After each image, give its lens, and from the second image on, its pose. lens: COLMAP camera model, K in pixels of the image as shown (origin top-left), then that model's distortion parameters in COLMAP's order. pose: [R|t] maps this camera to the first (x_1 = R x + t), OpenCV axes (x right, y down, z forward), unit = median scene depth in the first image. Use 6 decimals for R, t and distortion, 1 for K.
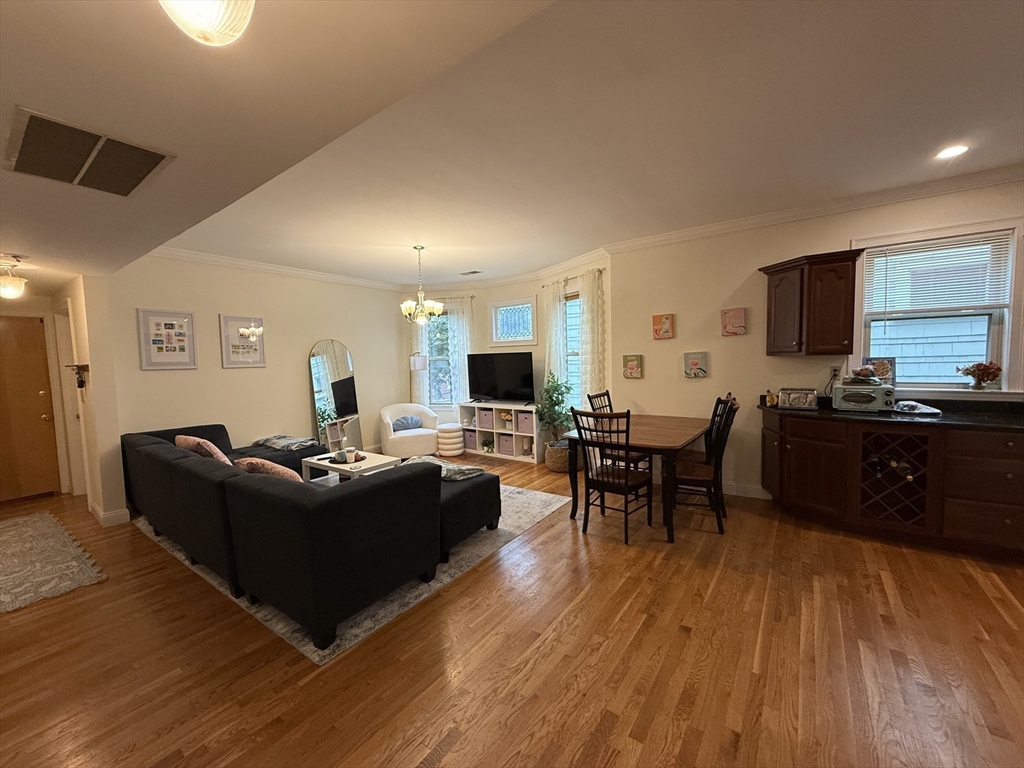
lens RADIAL K [[407.9, 0, 509.5], [0, 407.9, 382.4], [0, 0, 1]] dist [0.000191, -0.000099]
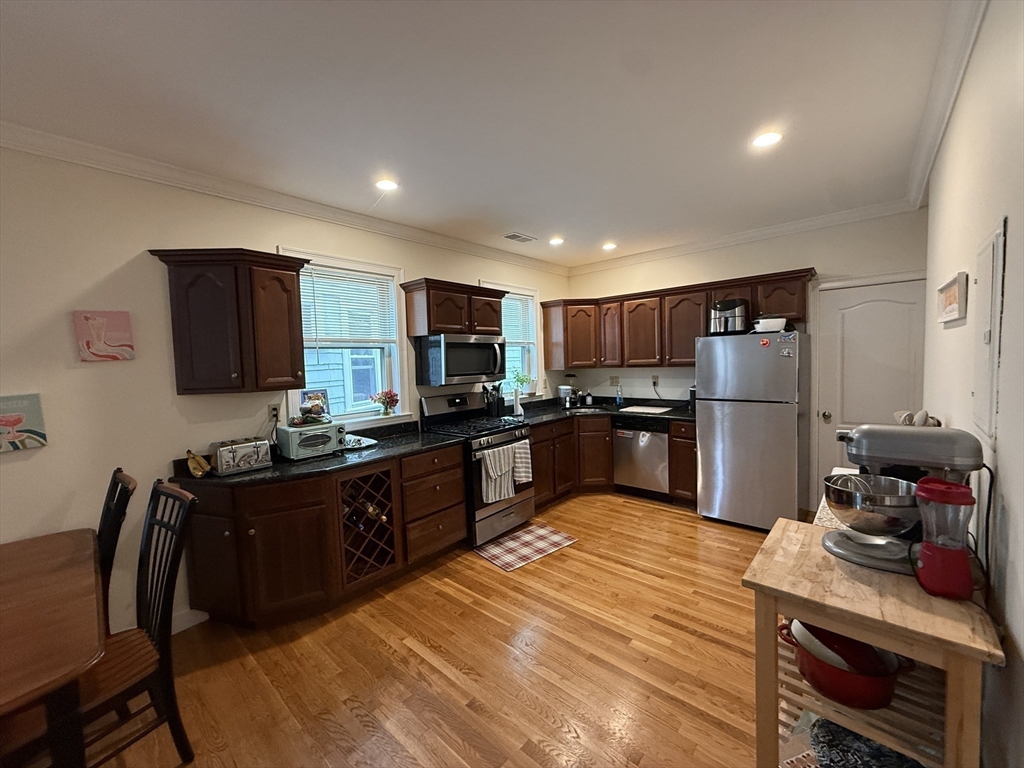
lens RADIAL K [[407.9, 0, 510.6], [0, 407.9, 383.5], [0, 0, 1]] dist [0.000191, -0.000099]
pose [[0.104499, -0.031364, 0.994030, 0.070758], [0.095707, 0.995181, 0.021339, -0.047883], [-0.989909, 0.092906, 0.106997, 0.434600]]
